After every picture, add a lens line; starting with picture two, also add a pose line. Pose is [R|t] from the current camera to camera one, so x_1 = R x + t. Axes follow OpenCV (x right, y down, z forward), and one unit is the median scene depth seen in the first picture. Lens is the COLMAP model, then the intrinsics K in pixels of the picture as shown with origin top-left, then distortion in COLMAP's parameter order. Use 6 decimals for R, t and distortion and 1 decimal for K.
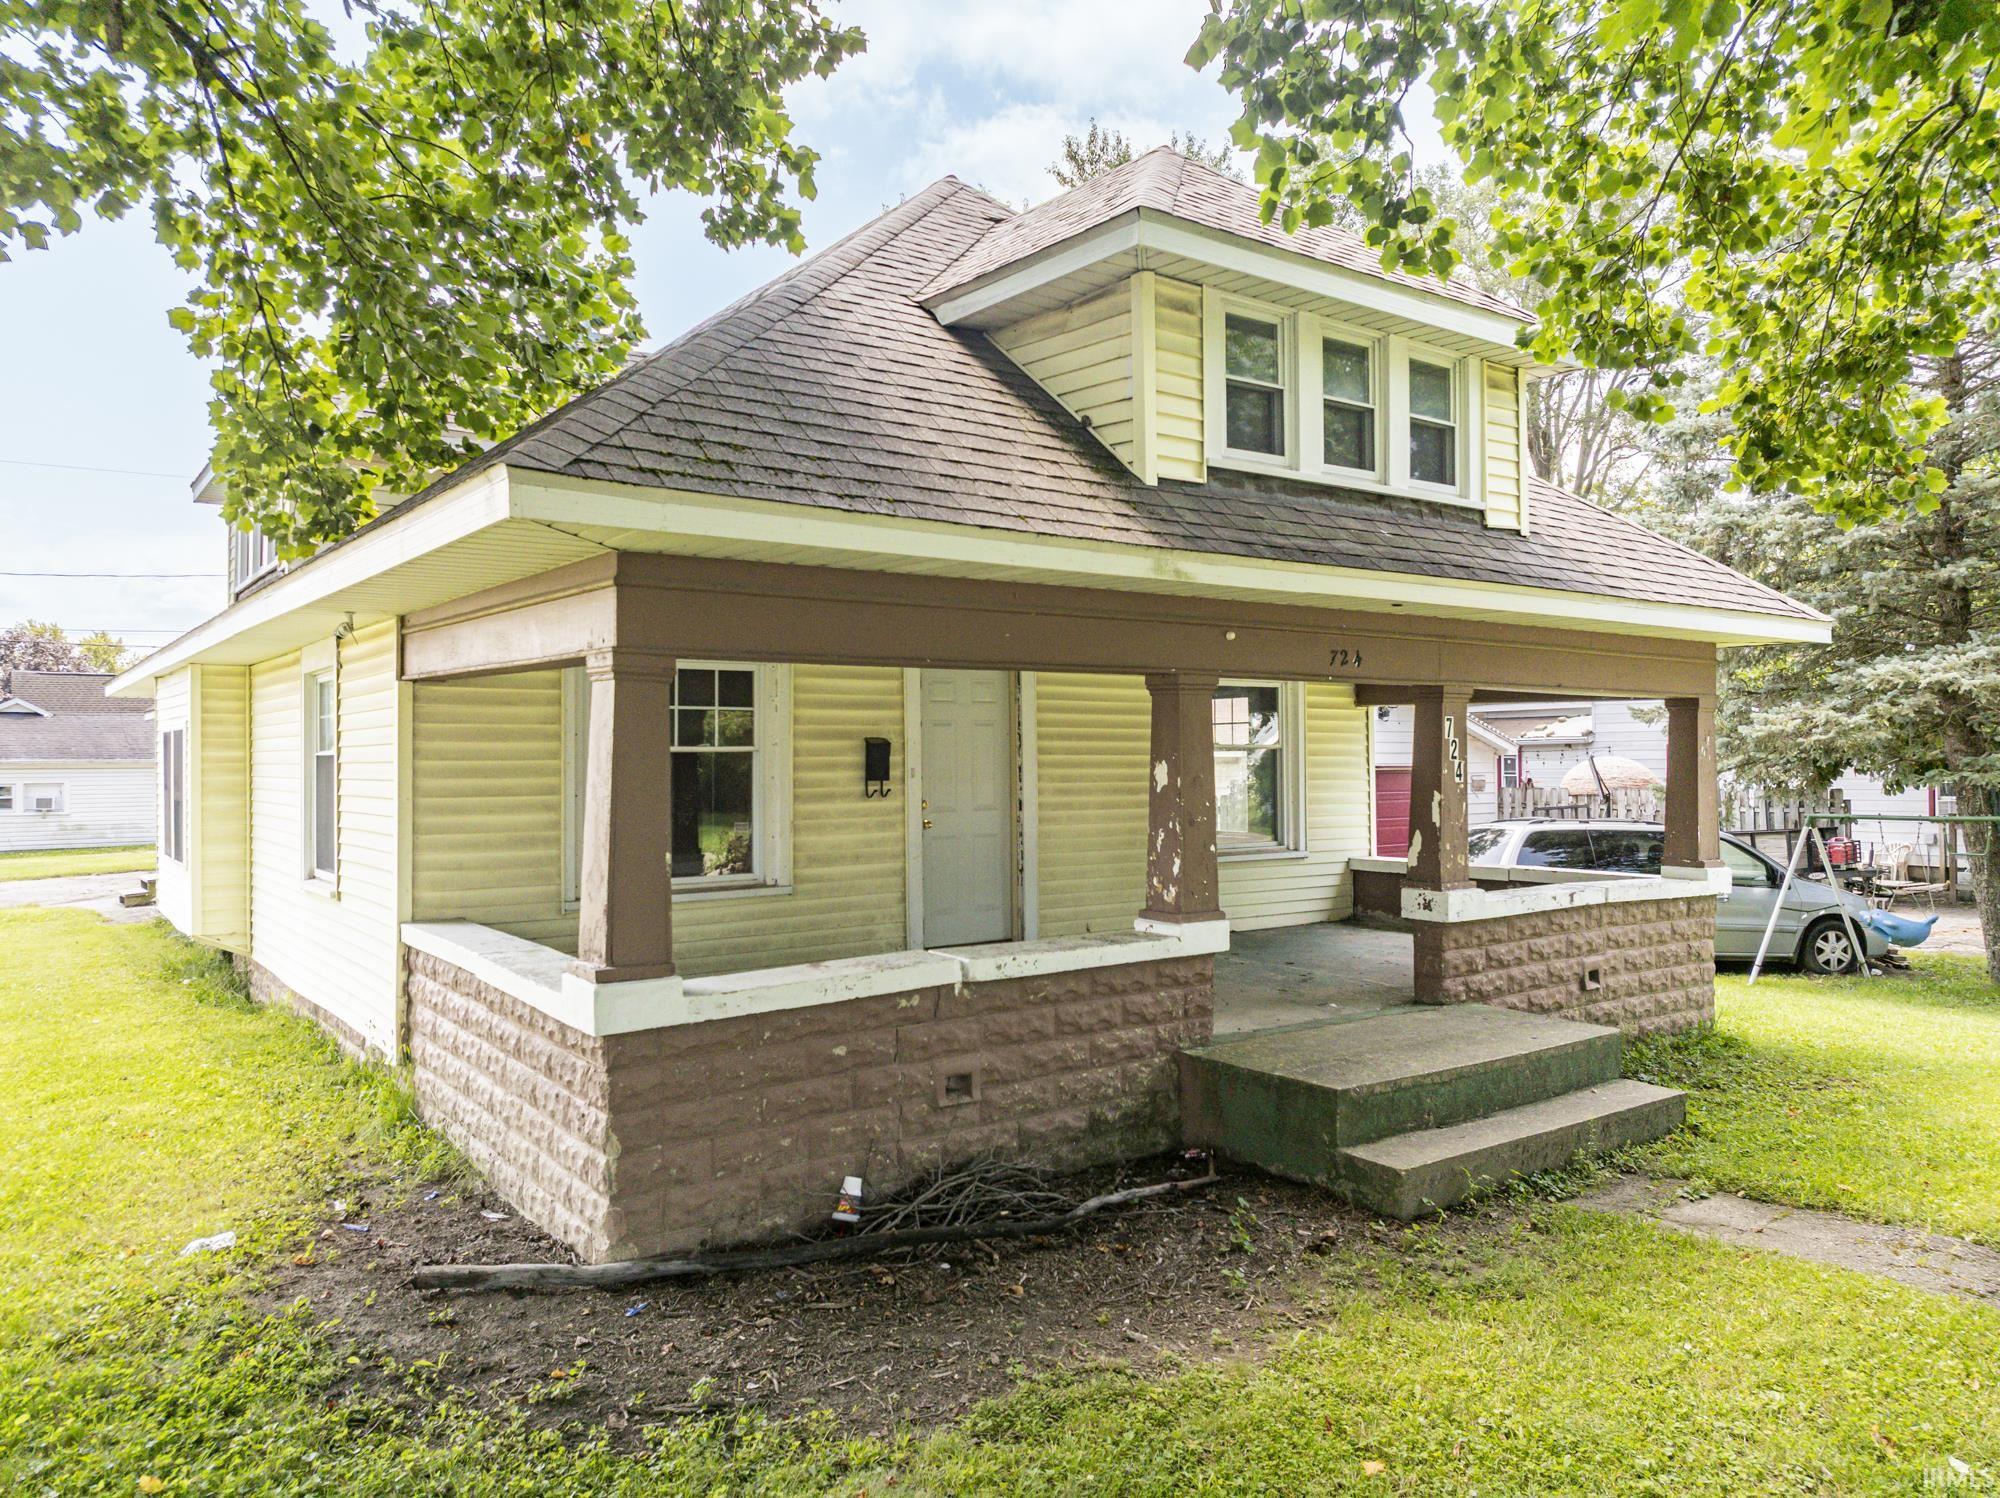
lens RADIAL K [[1408.3, 0, 989.8], [0, 1408.3, 744.6], [0, 0, 1]] dist [-0.008055, -0.007466]
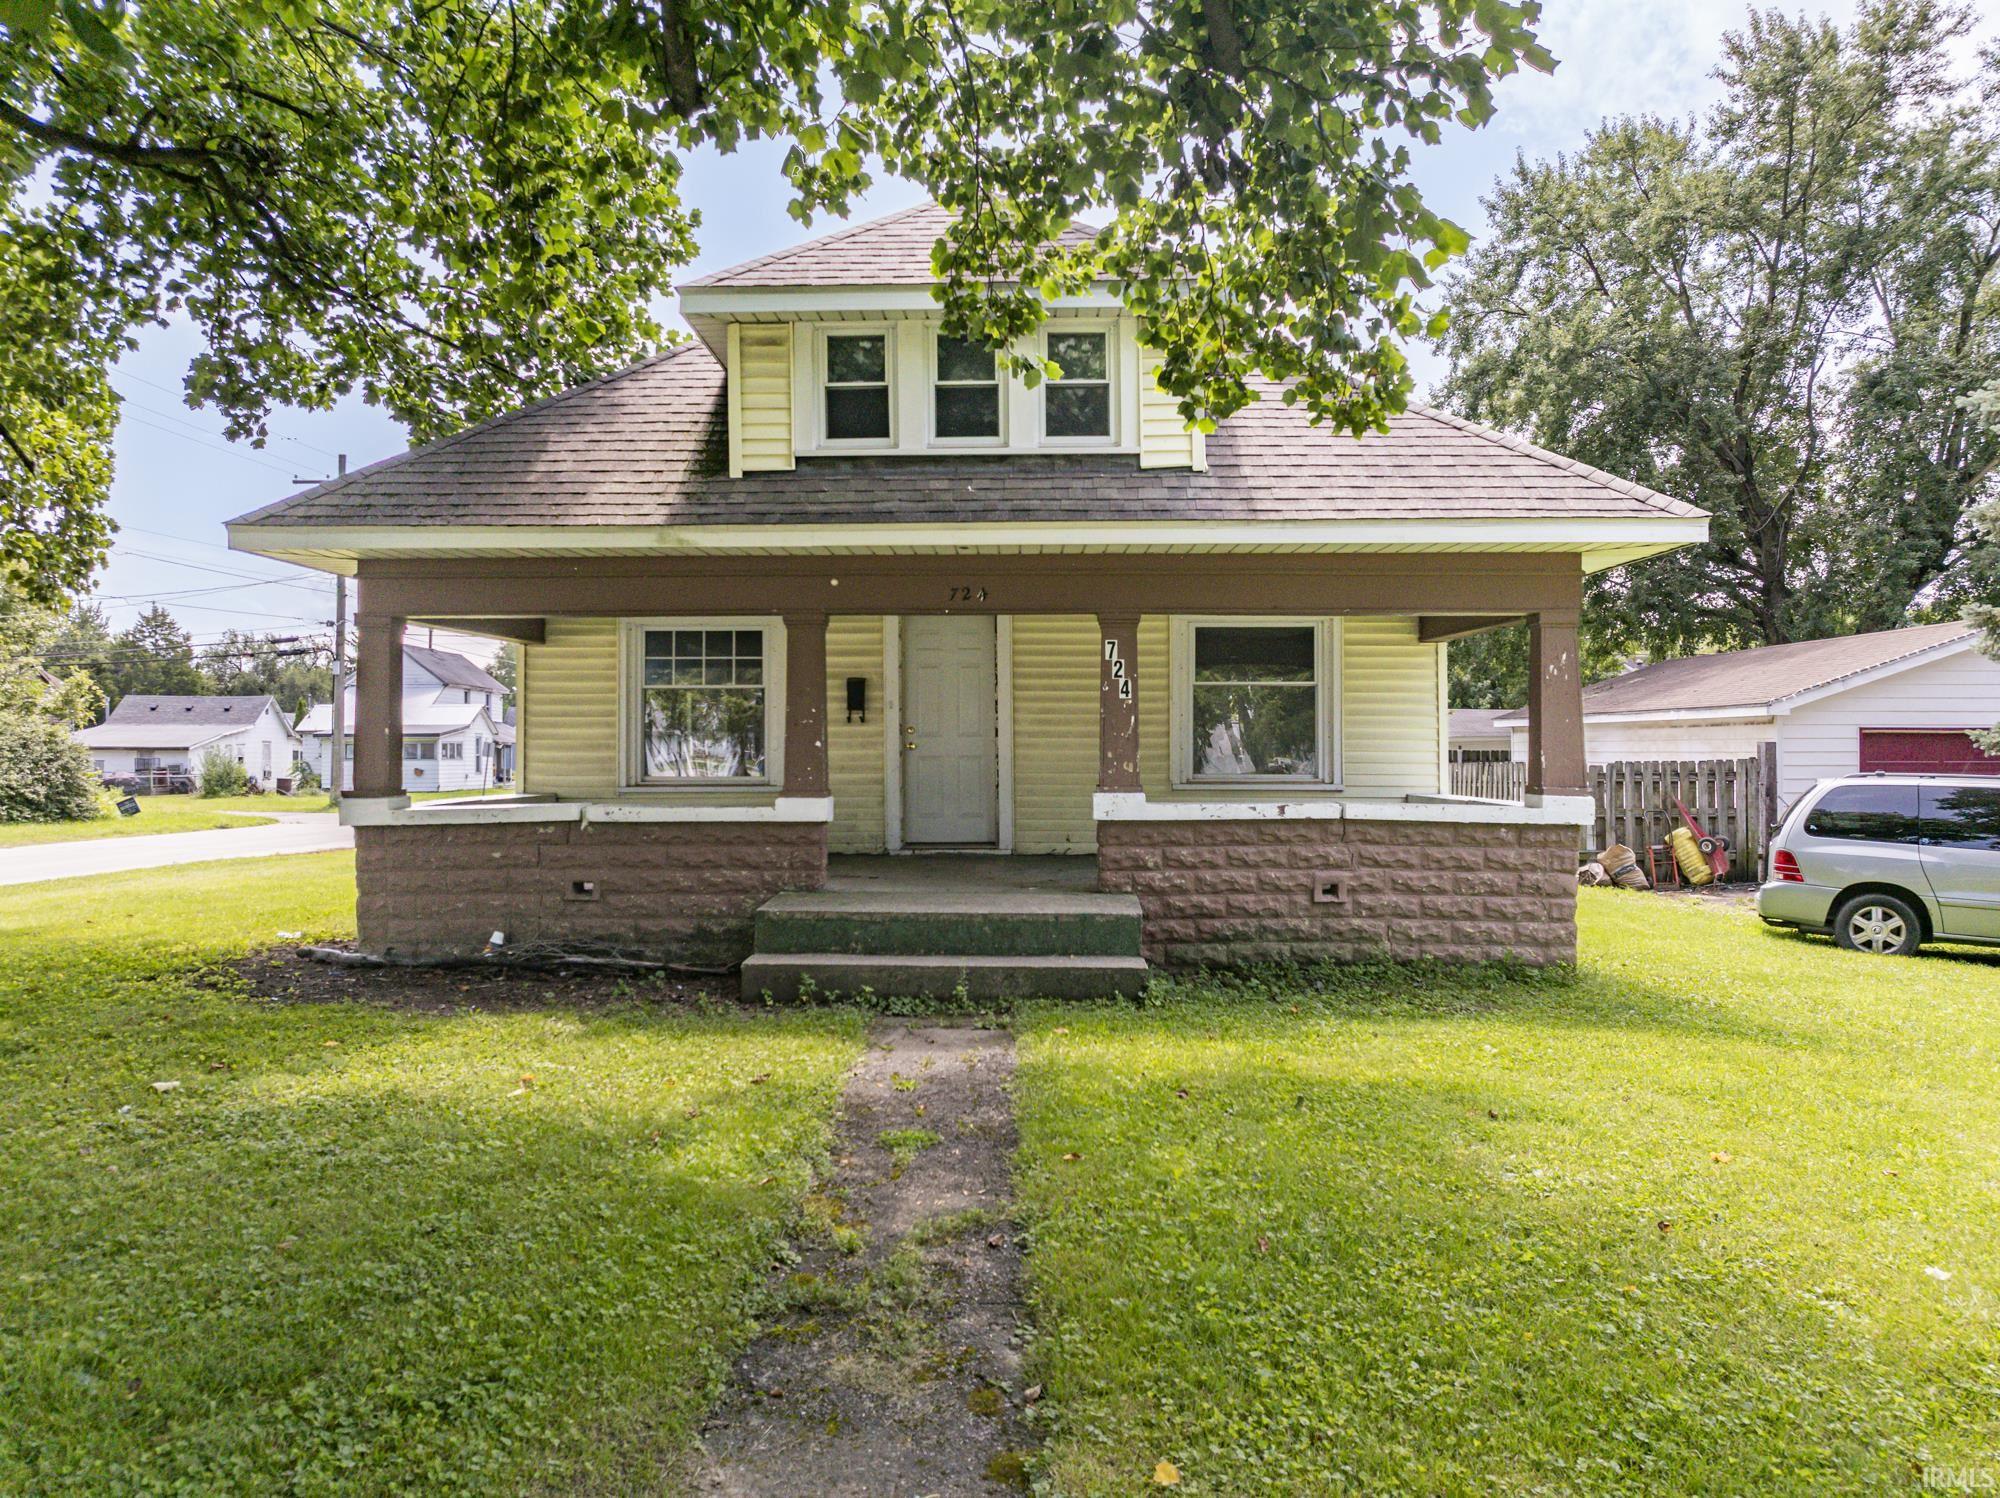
lens RADIAL K [[1408.3, 0, 989.8], [0, 1408.3, 744.6], [0, 0, 1]] dist [-0.008055, -0.007466]
pose [[0.796043, 0.002999, -0.605232, 0.958154], [0.001042, 0.999979, 0.006325, 0.058261], [0.605239, -0.005665, 0.796024, 0.038126]]
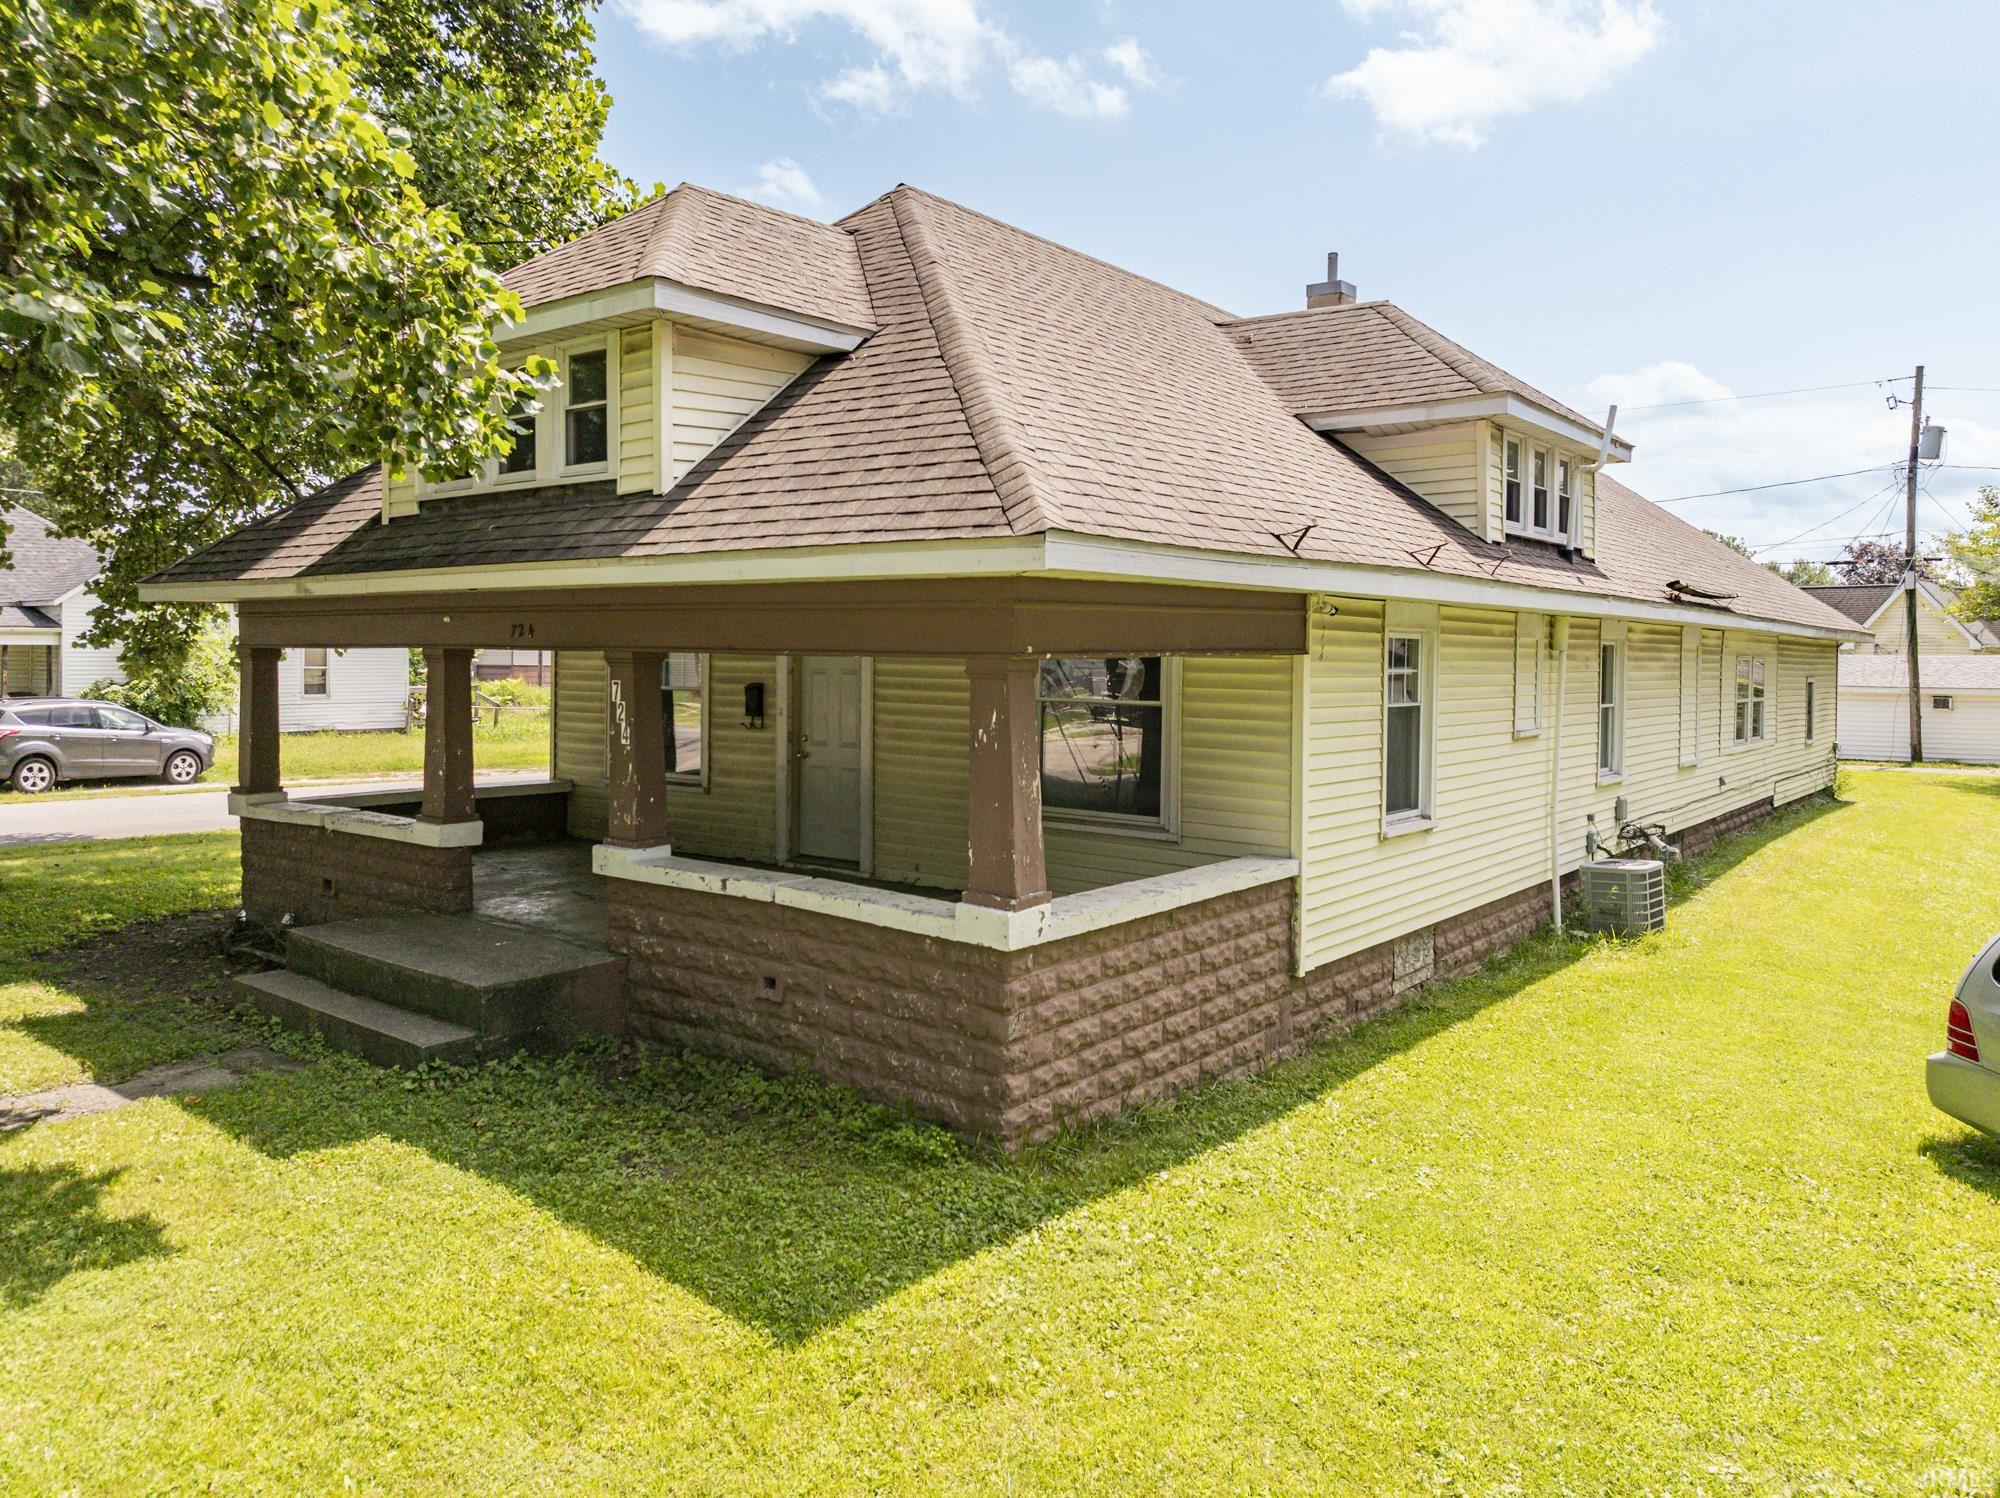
lens RADIAL K [[1441.1, 0, 993.6], [0, 1441.1, 667.9], [0, 0, 1]] dist [-0.008851, -0.002517]
pose [[0.281737, 0.017798, -0.959327, 1.469414], [-0.003374, 0.999840, 0.017559, -0.050023], [0.959486, -0.001711, 0.281752, 0.987096]]
